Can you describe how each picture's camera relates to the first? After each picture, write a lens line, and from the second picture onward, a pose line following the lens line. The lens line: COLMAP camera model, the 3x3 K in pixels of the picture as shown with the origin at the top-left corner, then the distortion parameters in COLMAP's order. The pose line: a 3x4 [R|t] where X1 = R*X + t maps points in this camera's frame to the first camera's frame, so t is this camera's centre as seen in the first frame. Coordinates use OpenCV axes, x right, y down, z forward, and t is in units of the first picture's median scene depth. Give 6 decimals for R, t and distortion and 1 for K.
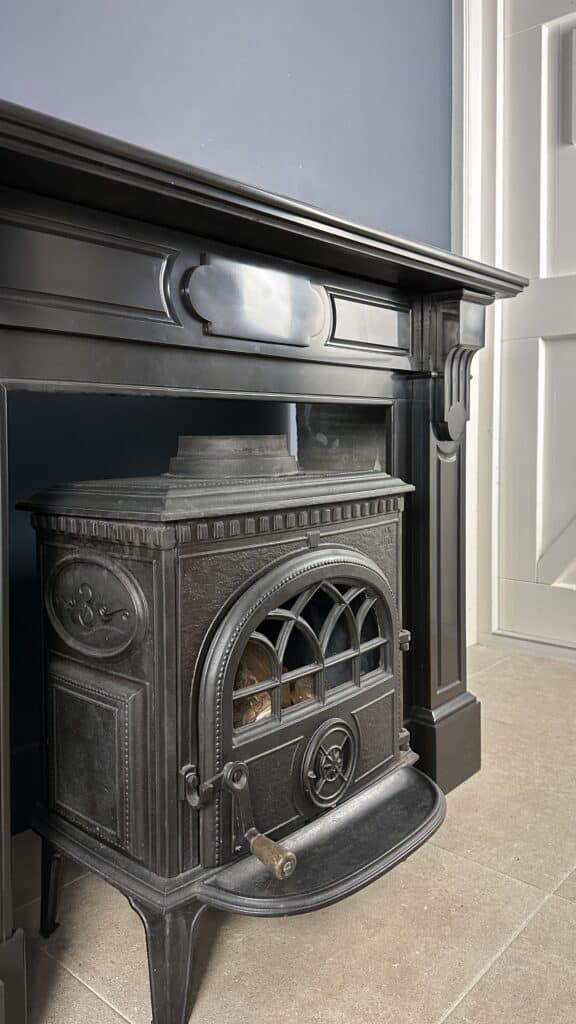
lens RADIAL K [[740.5, 0, 275.4], [0, 740.5, 467.6], [0, 0, 1]] dist [0.099039, -0.121964]
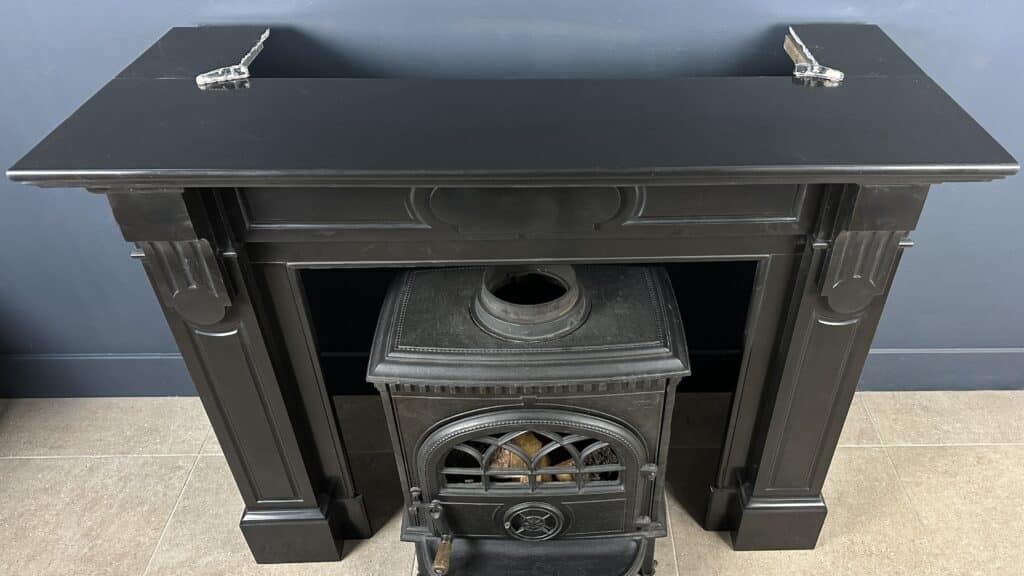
lens RADIAL K [[732.7, 0, 571.1], [0, 732.7, 312.5], [0, 0, 1]] dist [0.074303, -0.110287]
pose [[0.688389, 0.467733, -0.554388, 0.677368], [-0.047537, 0.791762, 0.608977, -0.732534], [0.723782, -0.392859, 0.567275, 0.405822]]
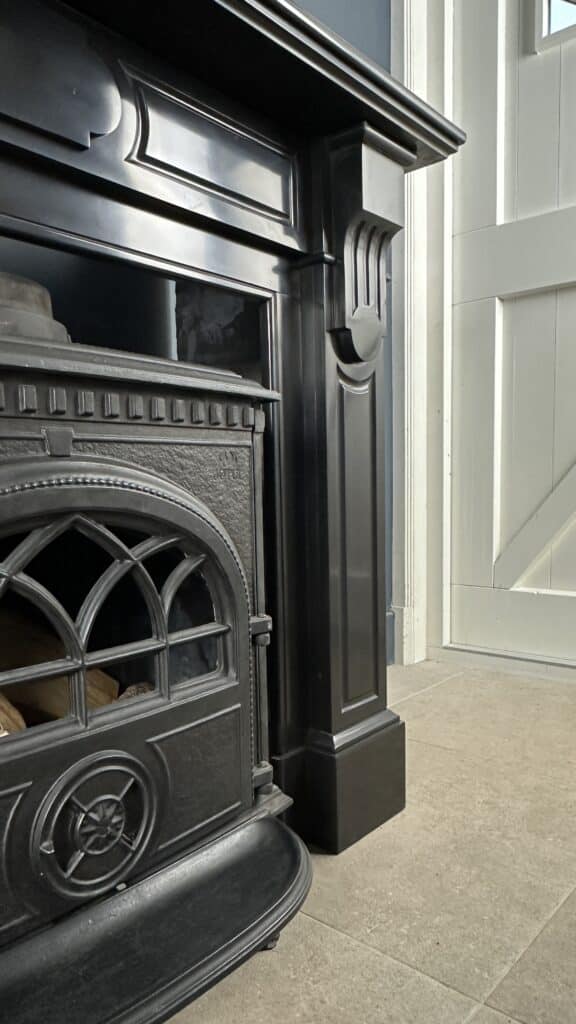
lens RADIAL K [[696.5, 0, 262.9], [0, 696.5, 556.1], [0, 0, 1]] dist [-0.001126, -0.000514]
pose [[0.999829, -0.017465, -0.006078, 0.200763], [0.017785, 0.998202, 0.057237, 0.150577], [0.005068, -0.057335, 0.998342, 0.452641]]
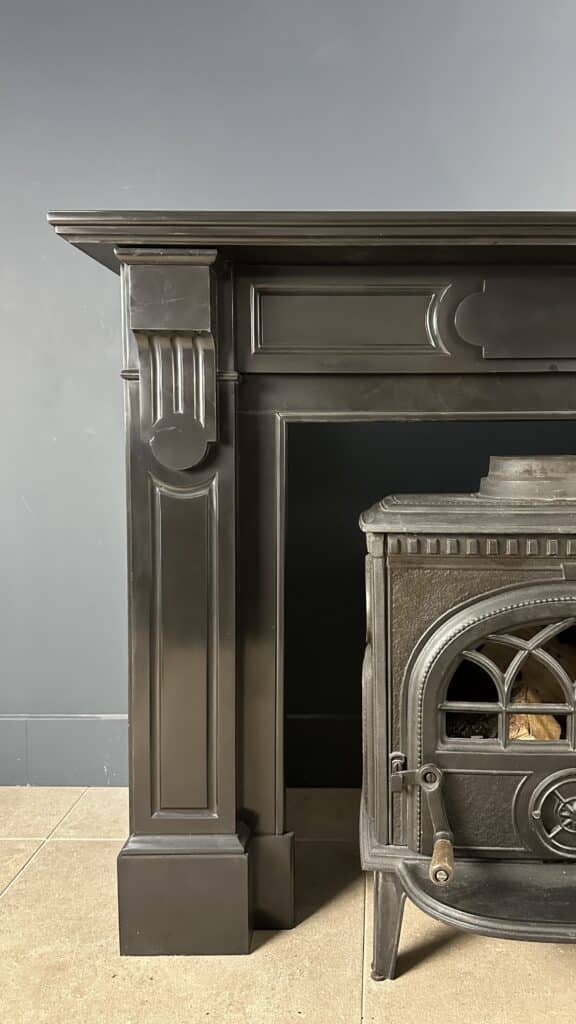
lens RADIAL K [[739.7, 0, 386.0], [0, 739.7, 485.2], [0, 0, 1]] dist [0.075432, -0.130523]
pose [[0.673013, 0.051456, -0.737839, 0.554859], [-0.041289, 0.998635, 0.031983, -0.029177], [0.738478, 0.008940, 0.674219, 0.195725]]
